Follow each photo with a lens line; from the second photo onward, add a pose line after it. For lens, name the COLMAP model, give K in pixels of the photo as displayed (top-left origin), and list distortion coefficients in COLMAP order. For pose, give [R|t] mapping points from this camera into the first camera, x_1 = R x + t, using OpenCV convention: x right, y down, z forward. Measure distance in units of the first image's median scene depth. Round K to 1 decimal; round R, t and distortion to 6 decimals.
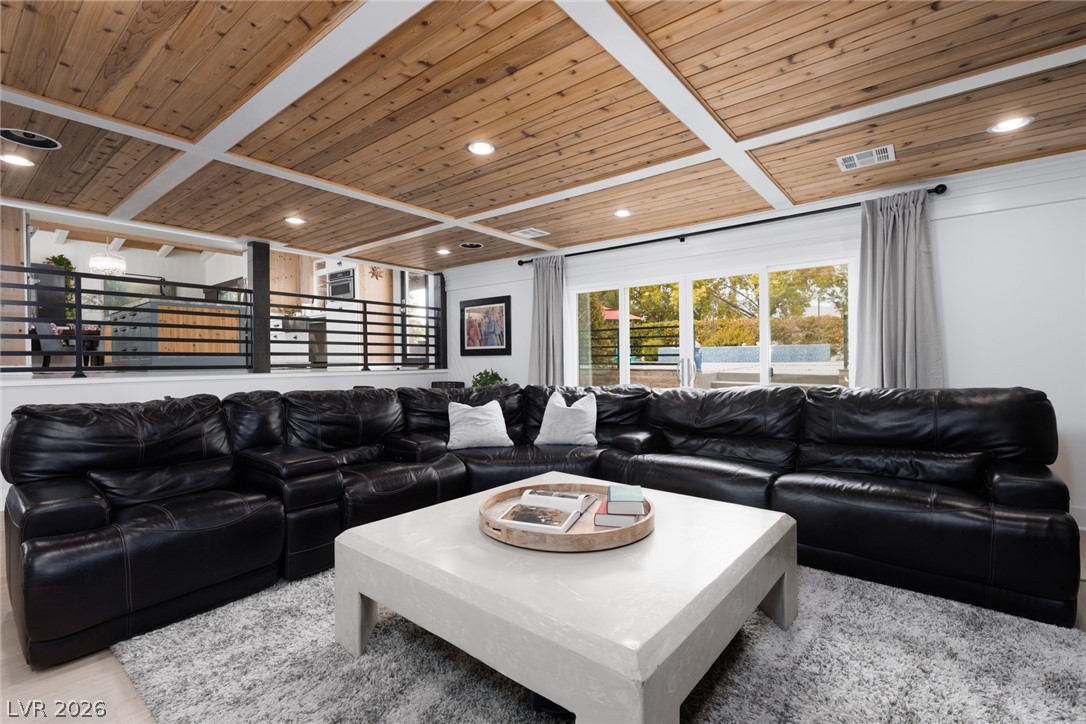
lens RADIAL K [[483.5, 0, 553.2], [0, 483.5, 362.7], [0, 0, 1]] dist [0.003536, -0.000037]
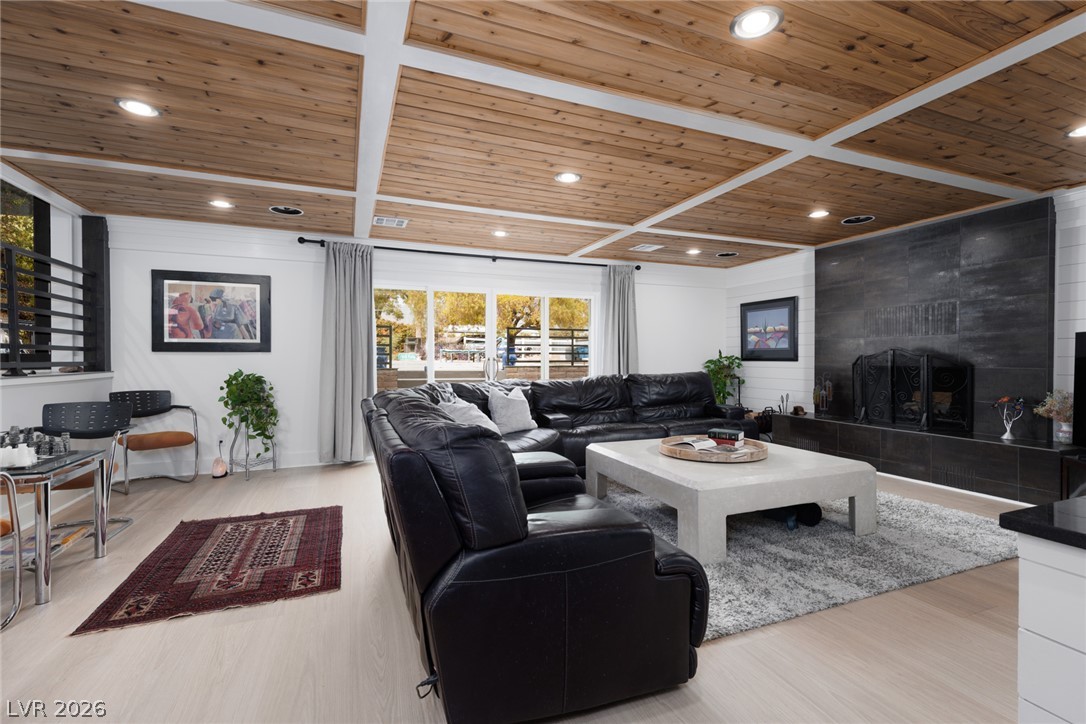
lens RADIAL K [[483.5, 0, 550.9], [0, 483.5, 362.5], [0, 0, 1]] dist [0.003536, -0.000037]
pose [[0.487683, -0.002922, 0.873016, -0.626129], [0.002501, 0.999995, 0.001949, 0.001224], [-0.873017, 0.001233, 0.487688, 0.244397]]
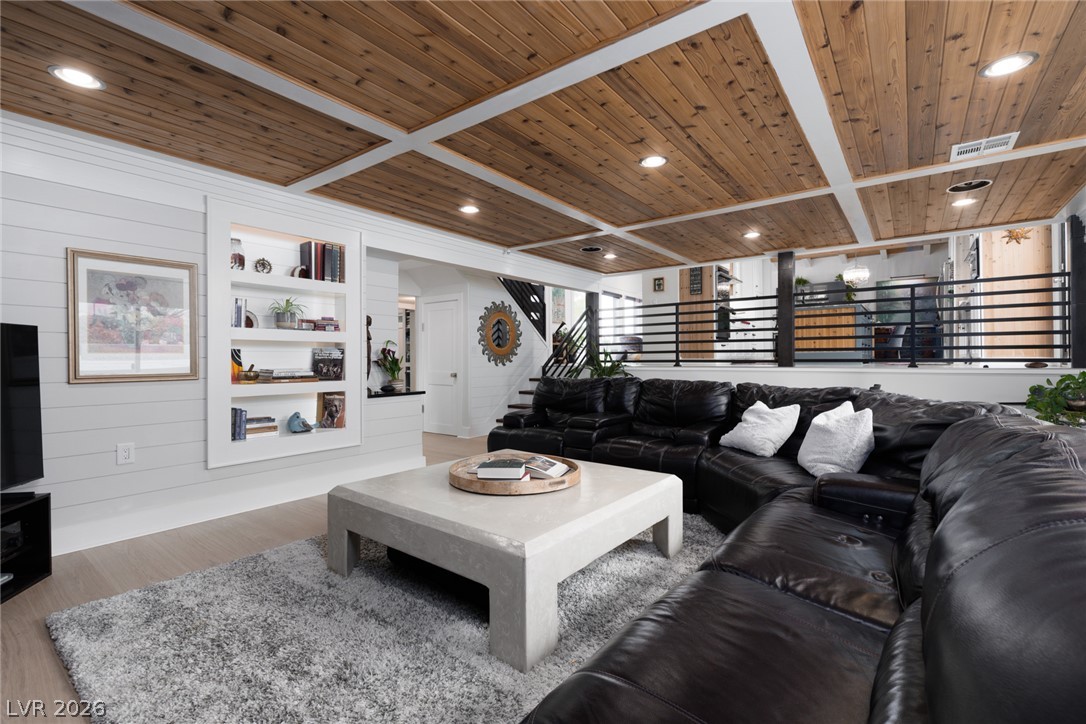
lens RADIAL K [[483.5, 0, 554.6], [0, 483.5, 357.3], [0, 0, 1]] dist [0.003536, -0.000037]
pose [[0.021415, 0.005396, -0.999756, 0.488346], [-0.001519, 0.999984, 0.005364, -0.006350], [0.999770, 0.001404, 0.021422, 0.397106]]
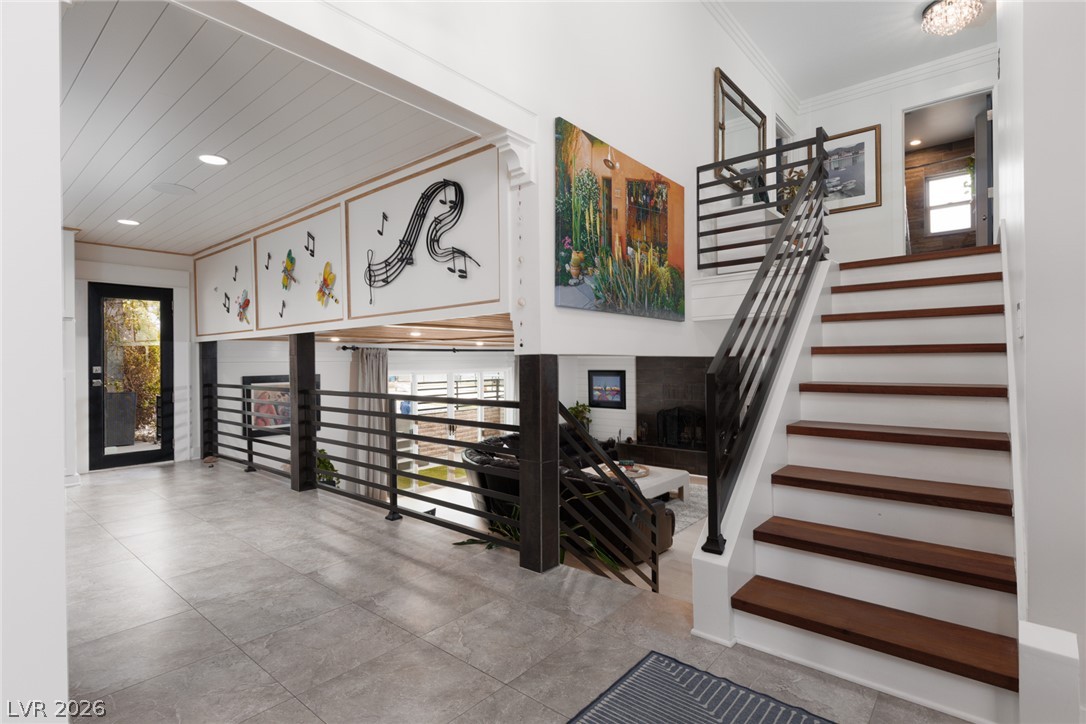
lens RADIAL K [[532.6, 0, 538.9], [0, 532.6, 361.1], [0, 0, 1]] dist [-0.001234, -0.000011]
pose [[0.042501, 0.000585, 0.999096, -1.418976], [0.016727, 0.999859, -0.001297, -0.182749], [-0.998956, 0.016767, 0.042485, 0.529229]]
